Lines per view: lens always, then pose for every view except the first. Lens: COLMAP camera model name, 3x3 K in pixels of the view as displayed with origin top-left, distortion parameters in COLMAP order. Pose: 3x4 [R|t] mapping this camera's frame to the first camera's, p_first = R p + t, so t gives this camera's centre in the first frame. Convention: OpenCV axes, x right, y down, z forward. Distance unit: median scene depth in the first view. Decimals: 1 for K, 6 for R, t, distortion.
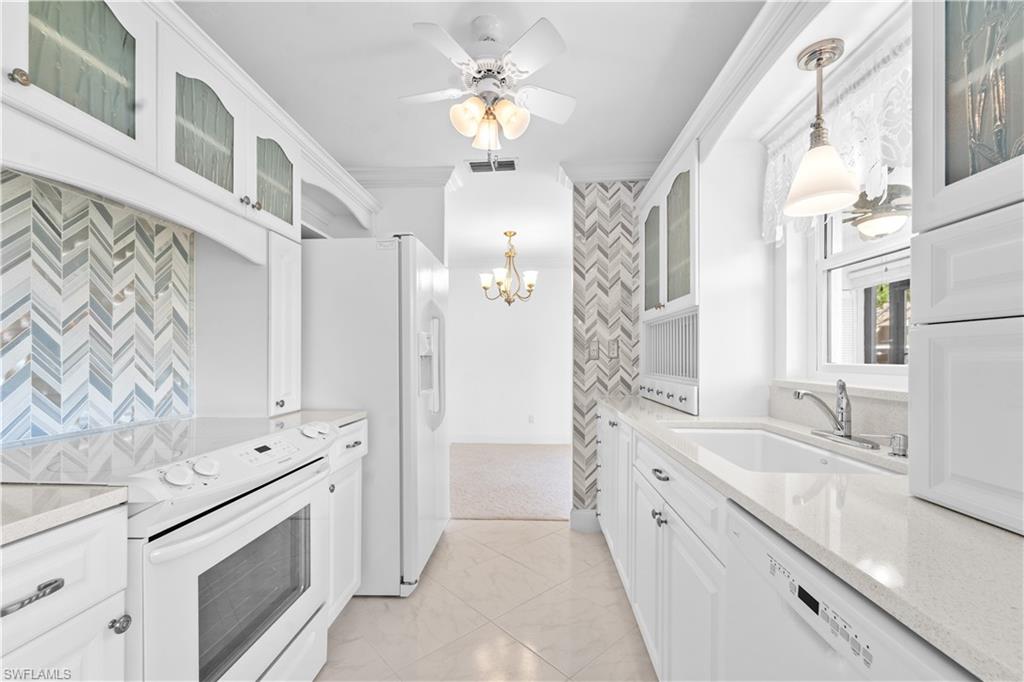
lens RADIAL K [[426.7, 0, 516.0], [0, 426.7, 359.6], [0, 0, 1]] dist [0.001874, 0.000018]
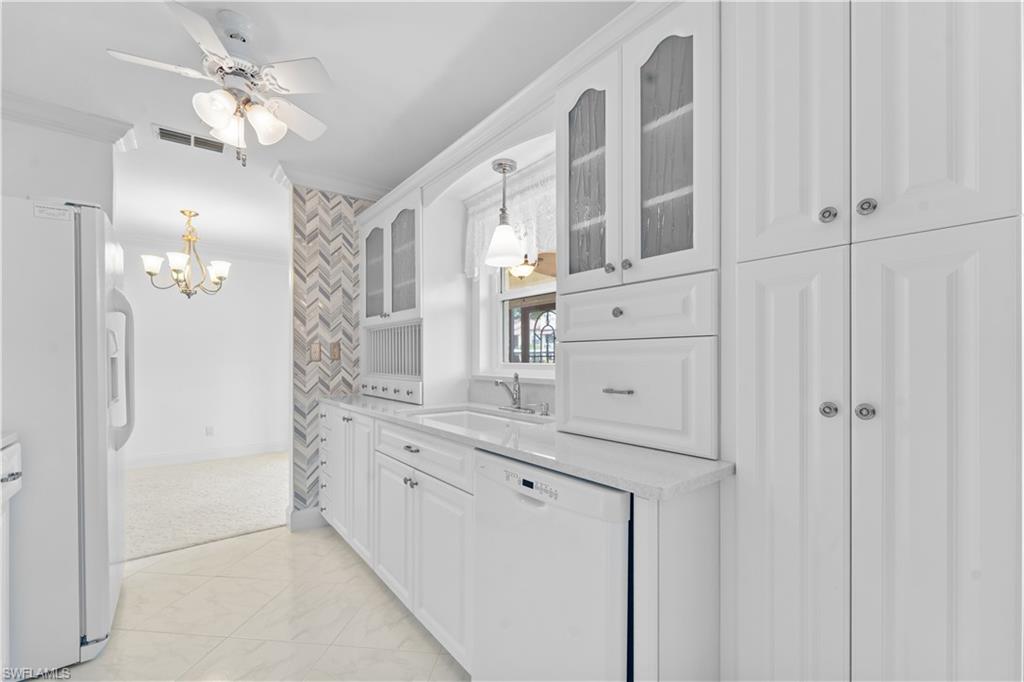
lens RADIAL K [[419.2, 0, 517.2], [0, 419.2, 362.9], [0, 0, 1]] dist [-0.001100, -0.000230]
pose [[0.747001, -0.008205, 0.664772, -0.130337], [0.004718, 0.999964, 0.007040, -0.000723], [-0.664806, -0.002122, 0.747013, -0.083372]]
